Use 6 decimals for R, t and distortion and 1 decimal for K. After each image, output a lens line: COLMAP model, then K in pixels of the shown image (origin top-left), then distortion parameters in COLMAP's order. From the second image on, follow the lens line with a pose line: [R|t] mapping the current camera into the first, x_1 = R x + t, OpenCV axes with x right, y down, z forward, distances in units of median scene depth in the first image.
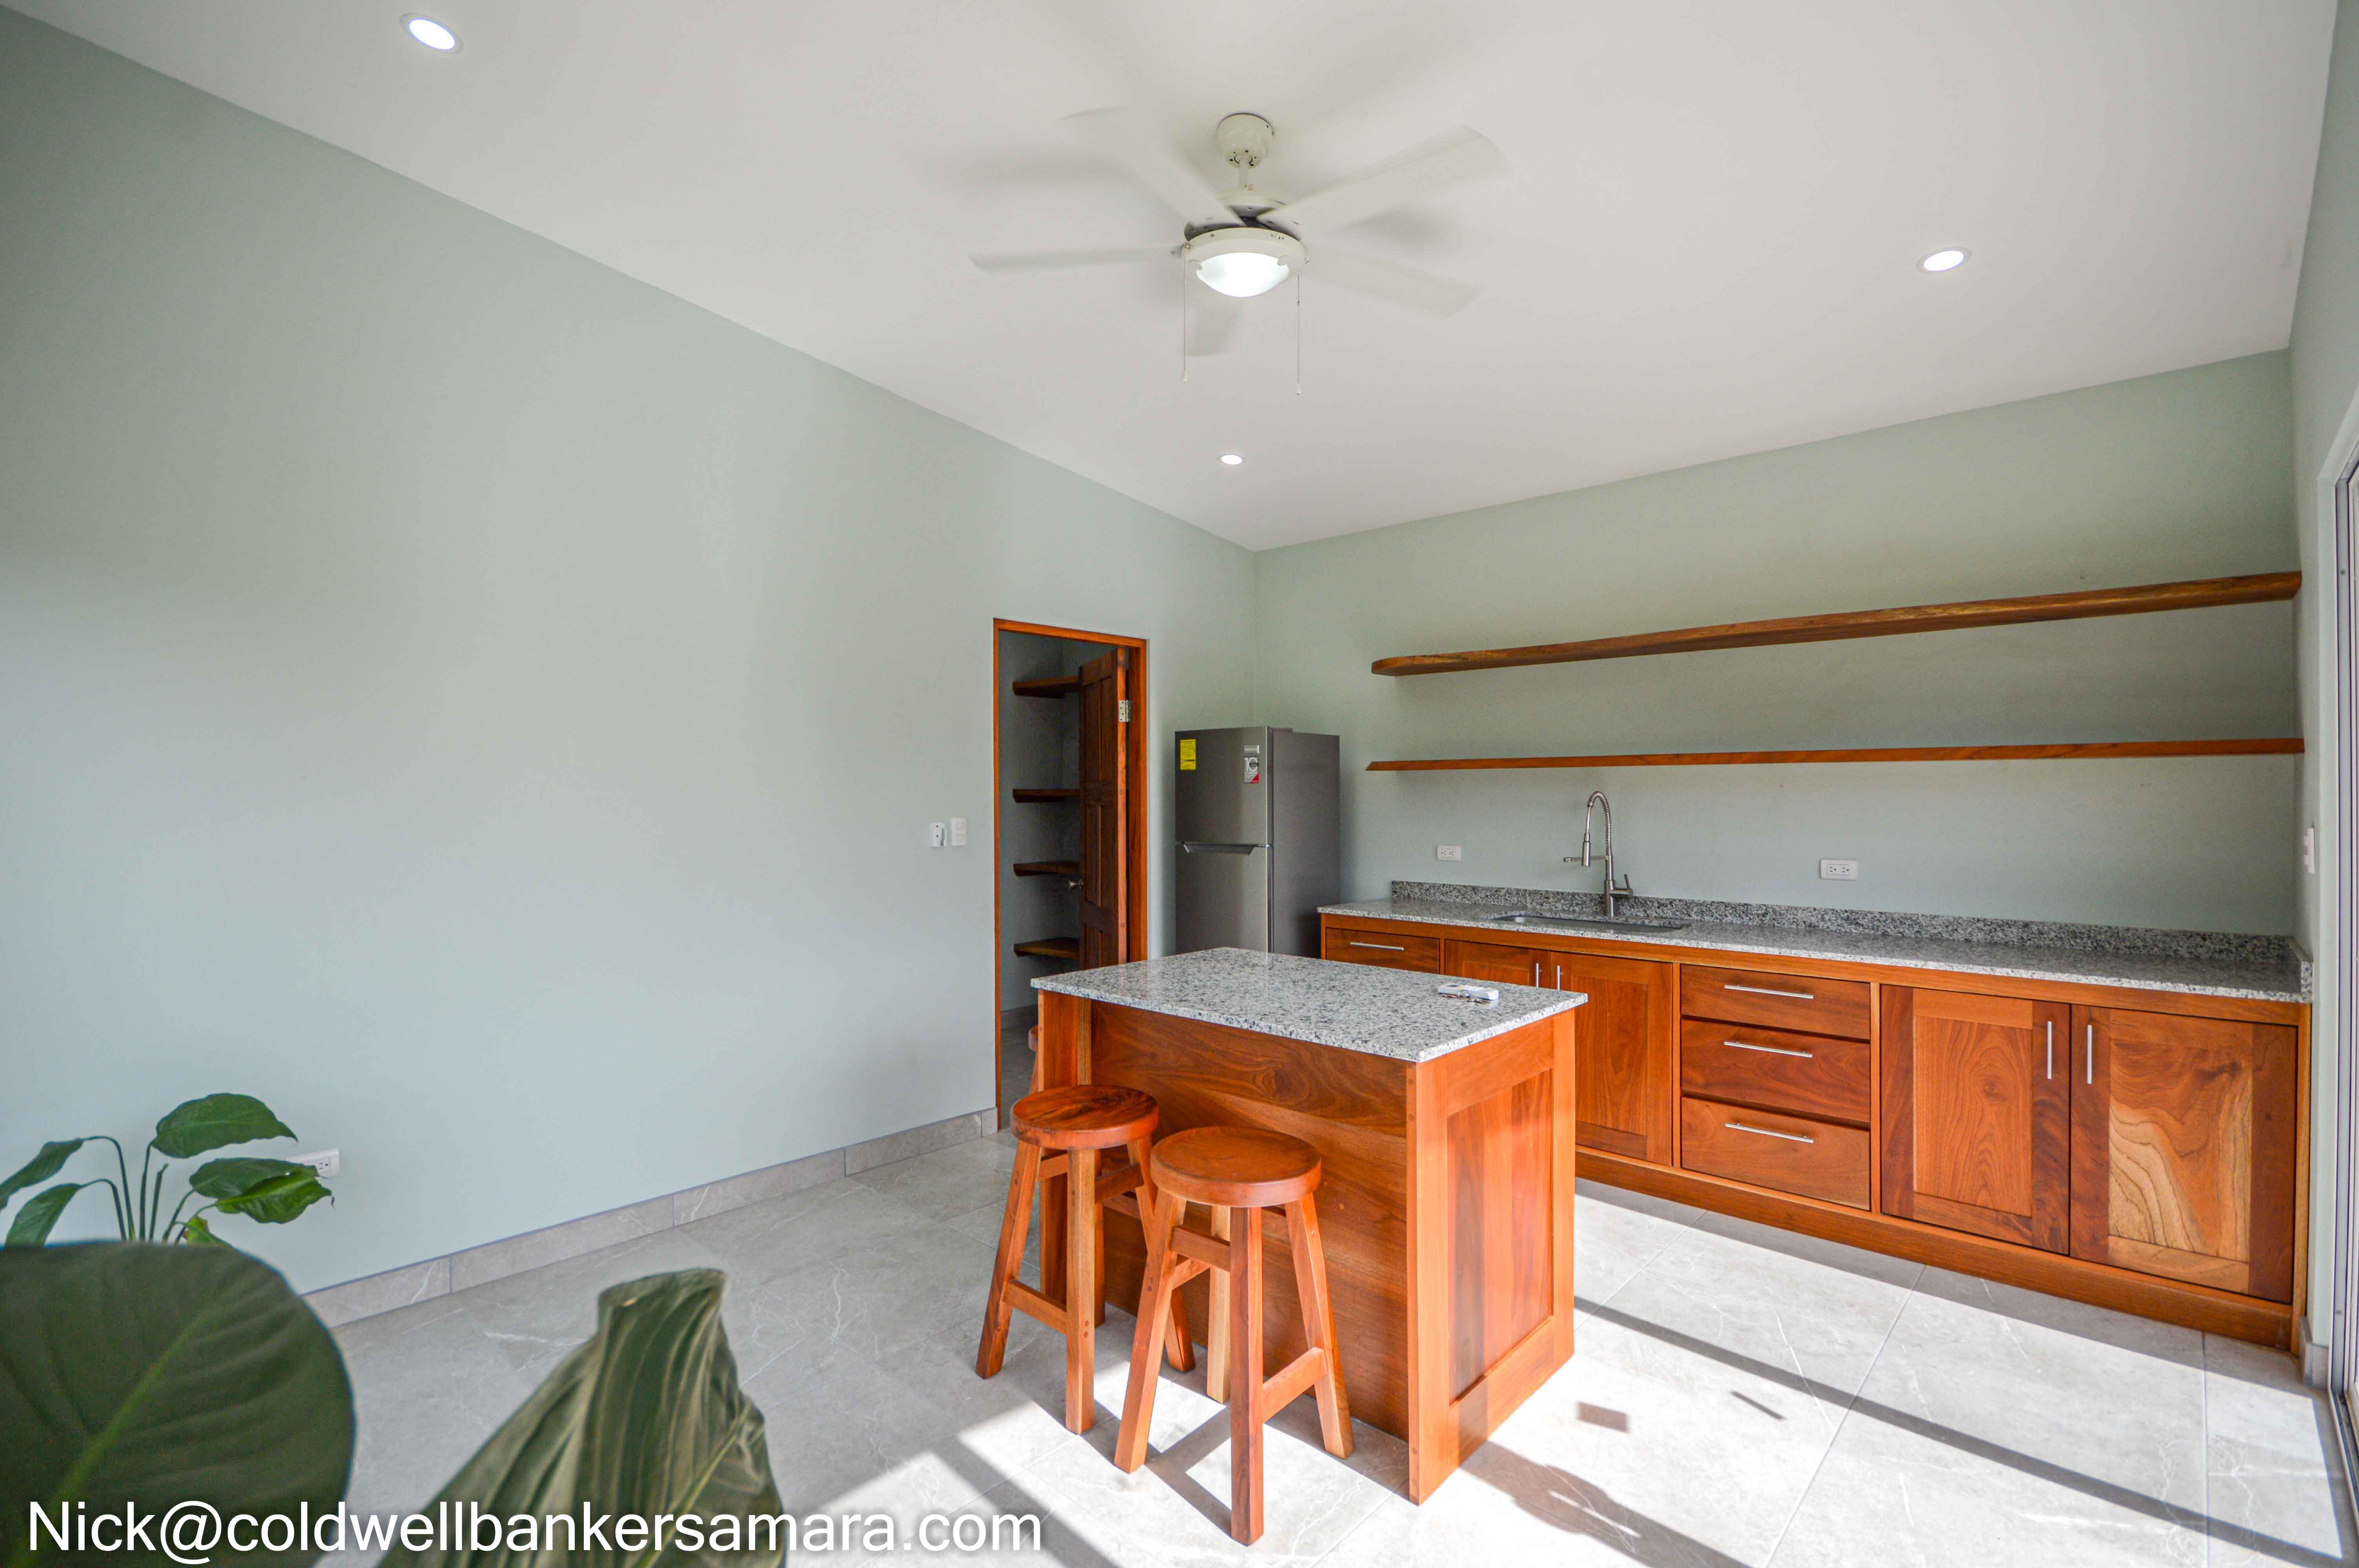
lens RADIAL K [[1049.2, 0, 1145.3], [0, 1049.2, 779.8], [0, 0, 1]] dist [0.001141, -0.000684]
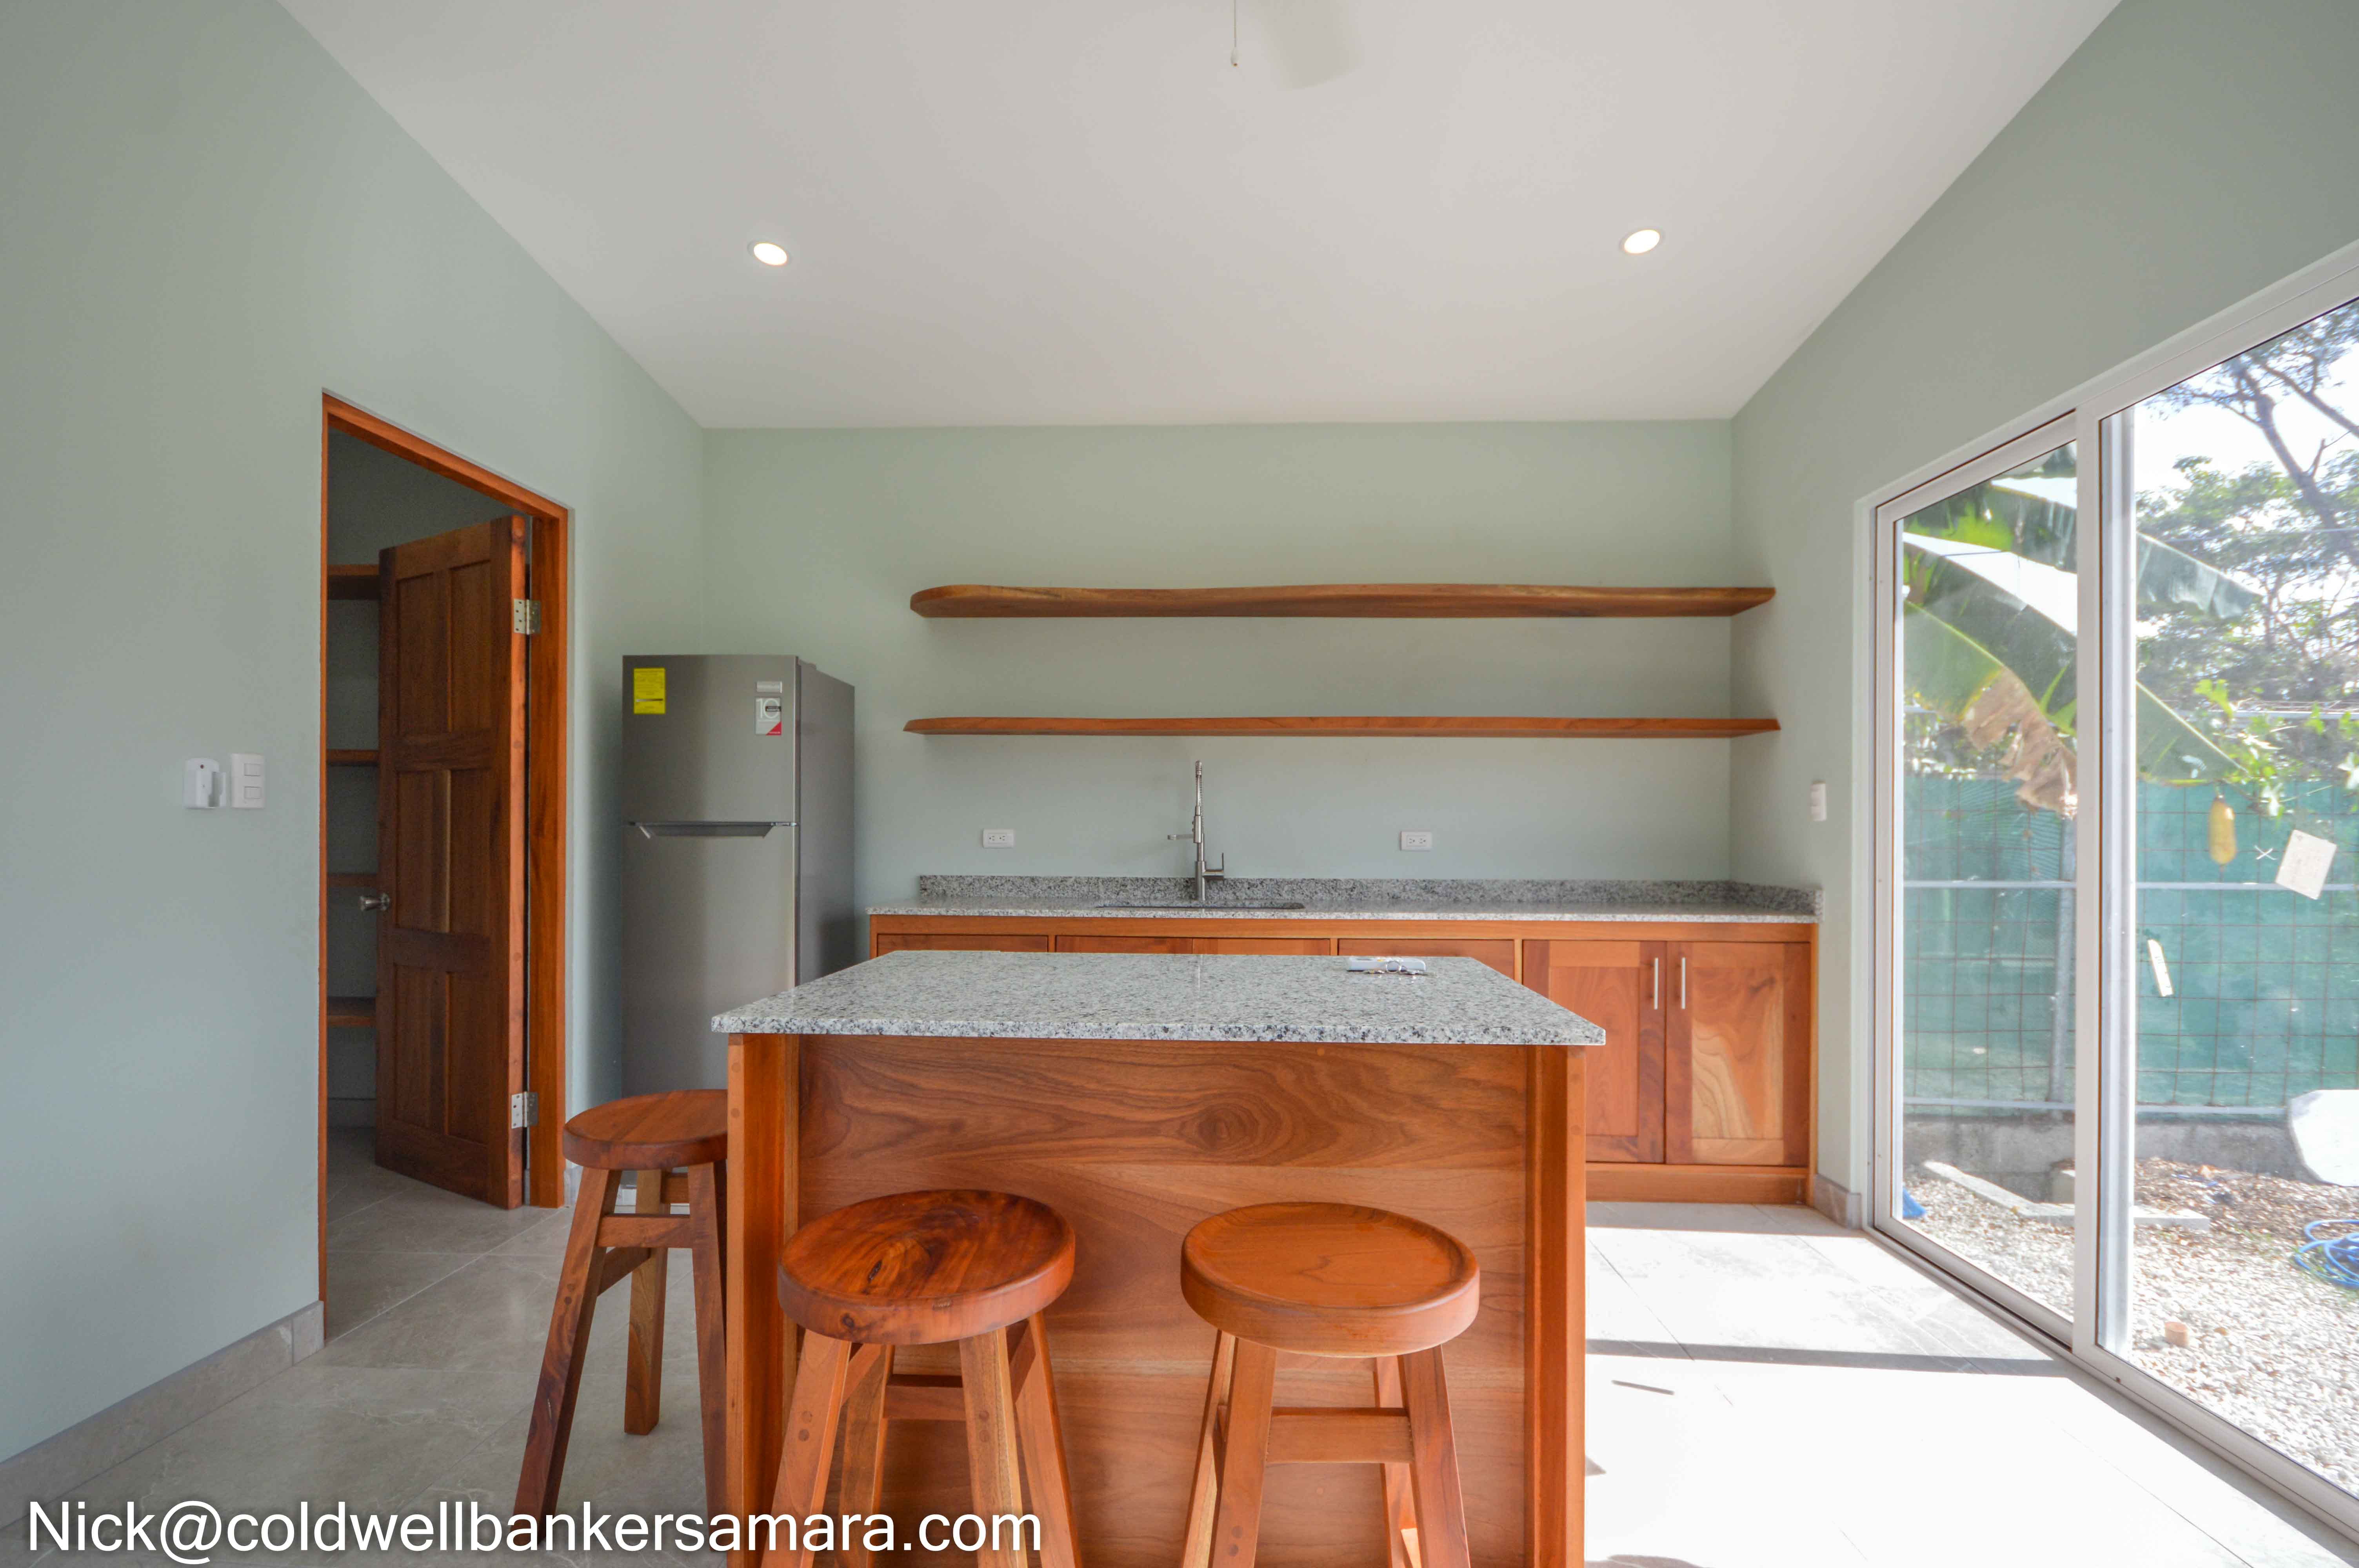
lens RADIAL K [[1077.0, 0, 1166.9], [0, 1077.0, 825.1], [0, 0, 1]] dist [-0.001901, -0.000130]
pose [[0.748645, 0.013618, 0.662831, -0.234878], [-0.019525, 0.999808, 0.001511, 0.076205], [-0.662683, -0.014073, 0.748767, 0.385793]]
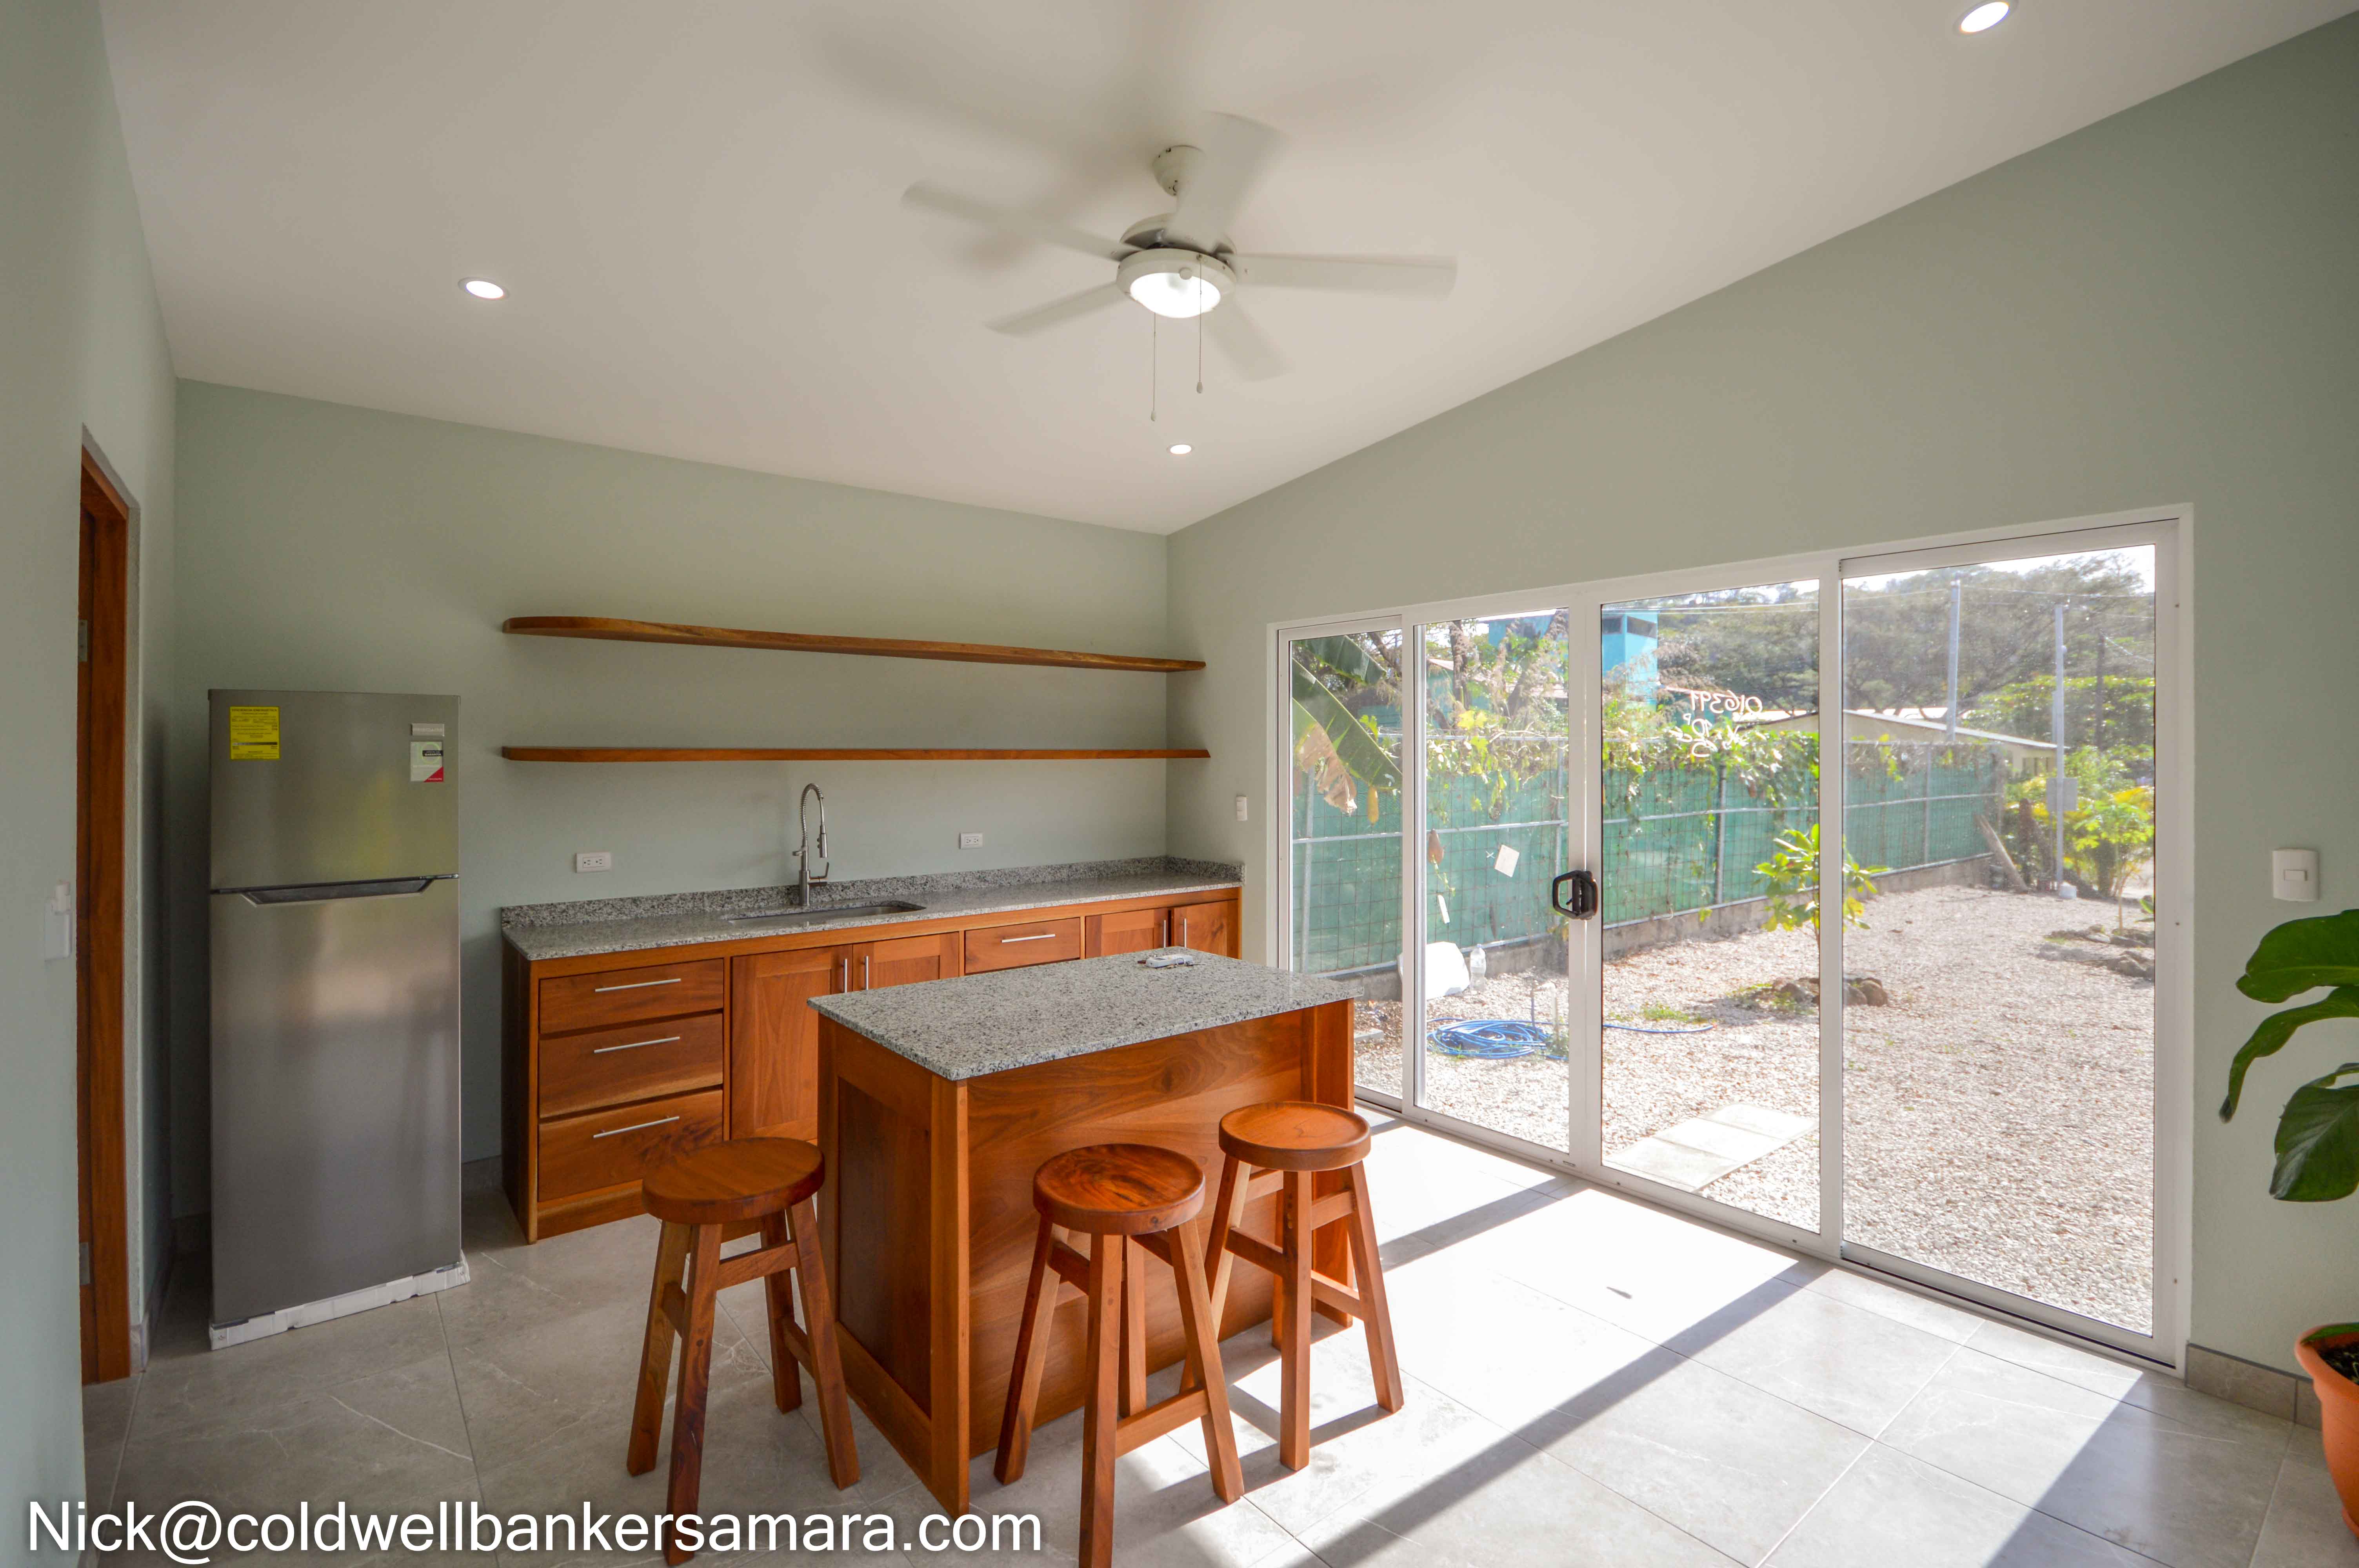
lens RADIAL K [[1124.4, 0, 1143.2], [0, 1124.4, 760.3], [0, 0, 1]] dist [-0.000078, 0.000243]
pose [[0.135228, -0.006021, 0.990796, -0.707057], [-0.009516, 0.999928, 0.007376, -0.026310], [-0.990769, -0.010426, 0.135161, 0.631766]]
